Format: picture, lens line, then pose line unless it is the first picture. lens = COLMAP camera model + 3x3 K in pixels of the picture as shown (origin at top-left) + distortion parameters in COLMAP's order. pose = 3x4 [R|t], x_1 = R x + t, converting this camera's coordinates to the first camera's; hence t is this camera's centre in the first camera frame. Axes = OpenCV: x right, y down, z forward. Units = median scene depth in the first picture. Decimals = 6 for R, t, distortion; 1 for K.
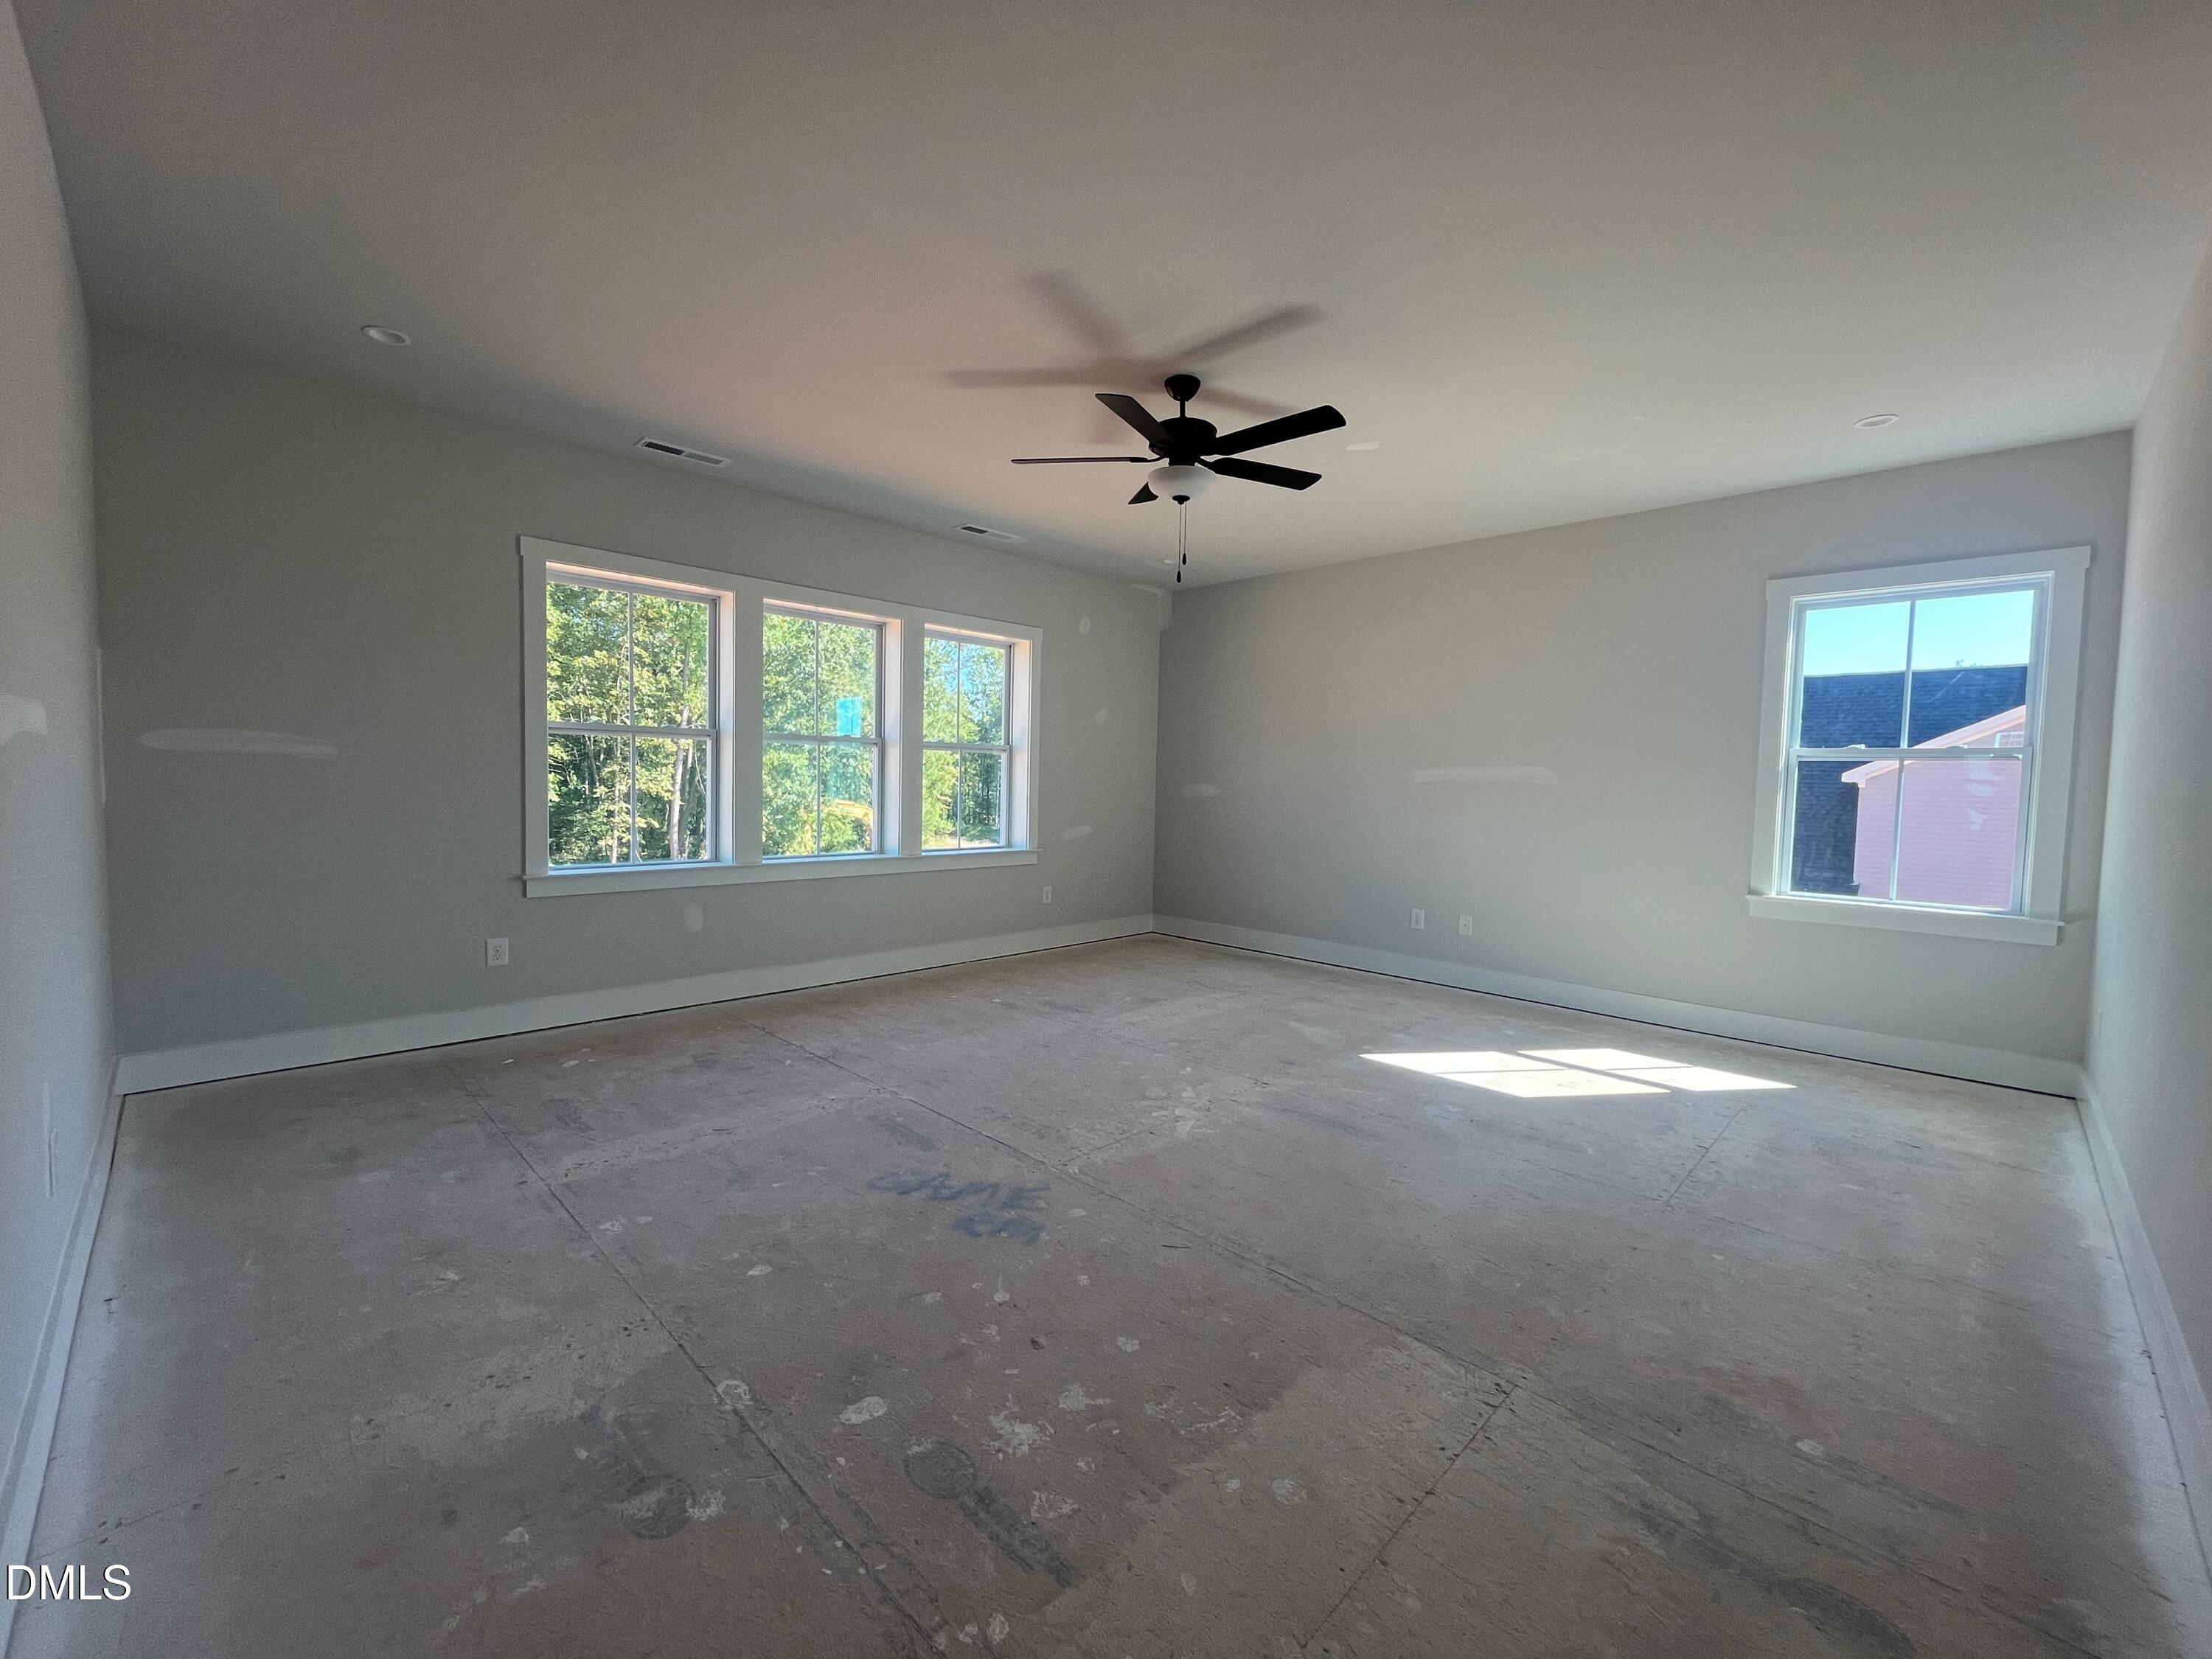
lens RADIAL K [[901.1, 0, 1119.4], [0, 901.1, 826.6], [0, 0, 1]] dist [-0.002496, -0.000568]
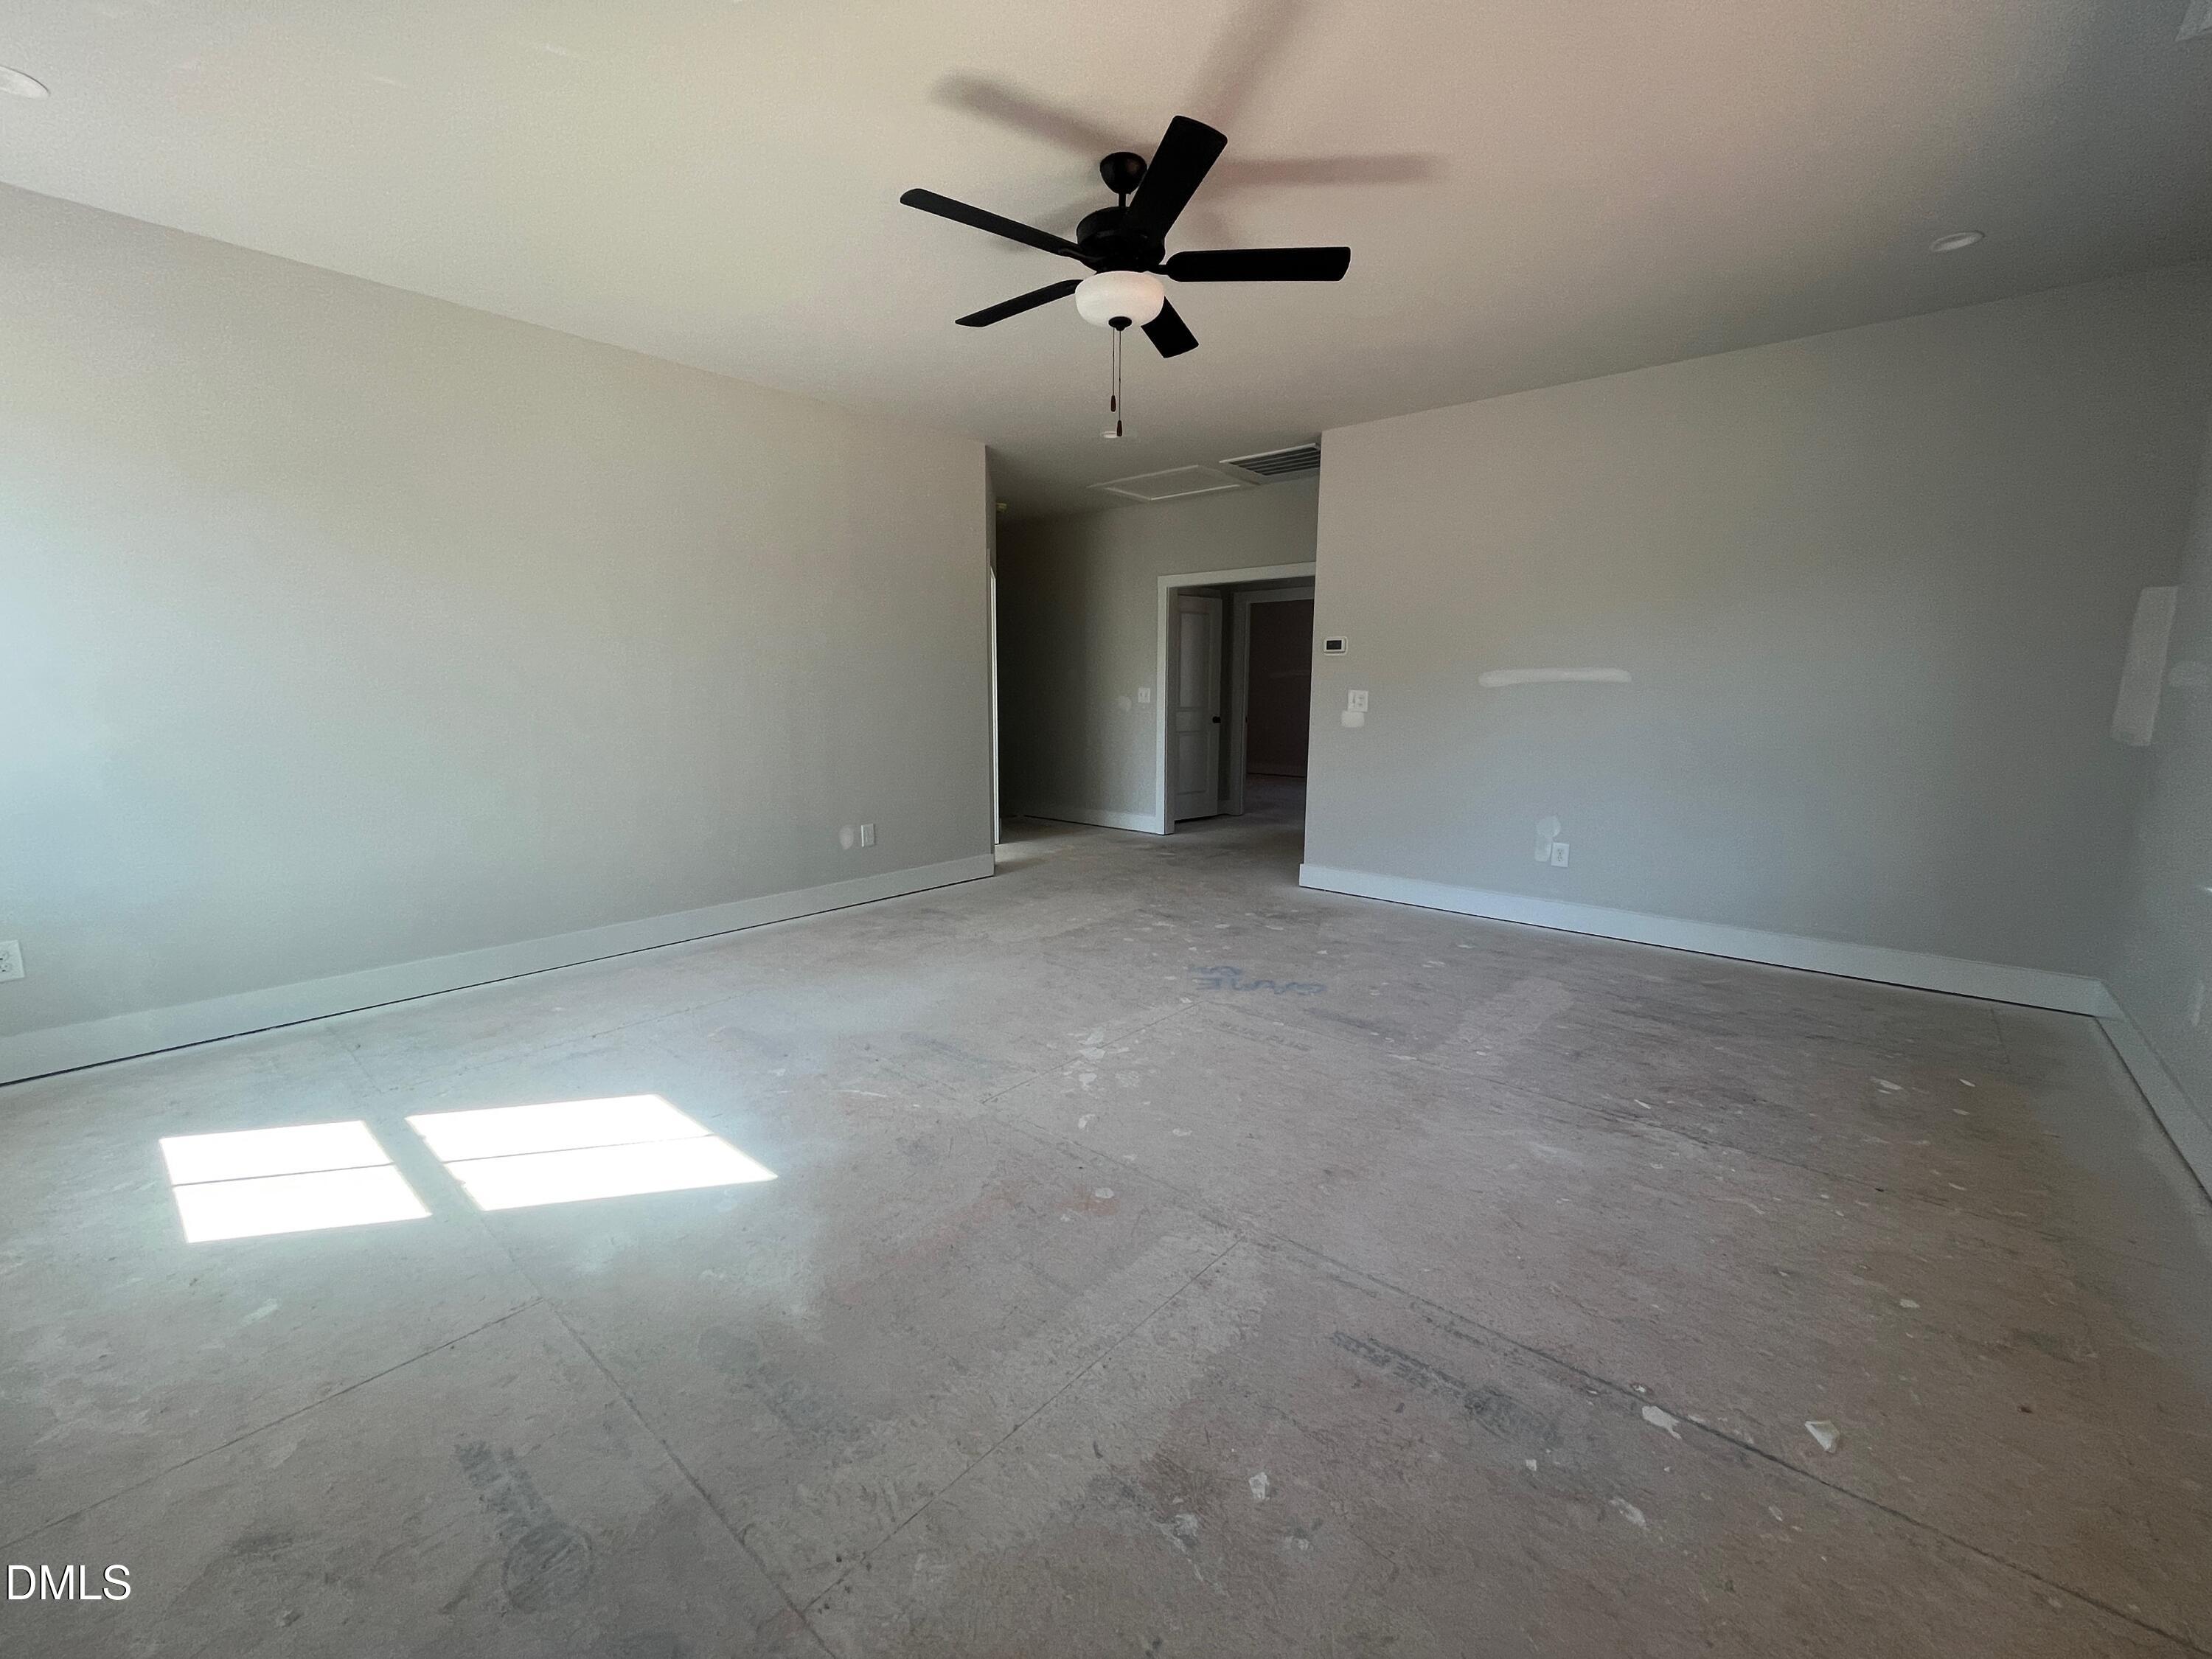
lens RADIAL K [[901.1, 0, 1111.1], [0, 901.1, 830.5], [0, 0, 1]] dist [-0.002496, -0.000568]
pose [[-0.998125, -0.015489, -0.059214, 0.140140], [-0.027620, 0.977327, 0.209925, -0.125985], [0.054620, 0.211167, -0.975923, 2.297504]]
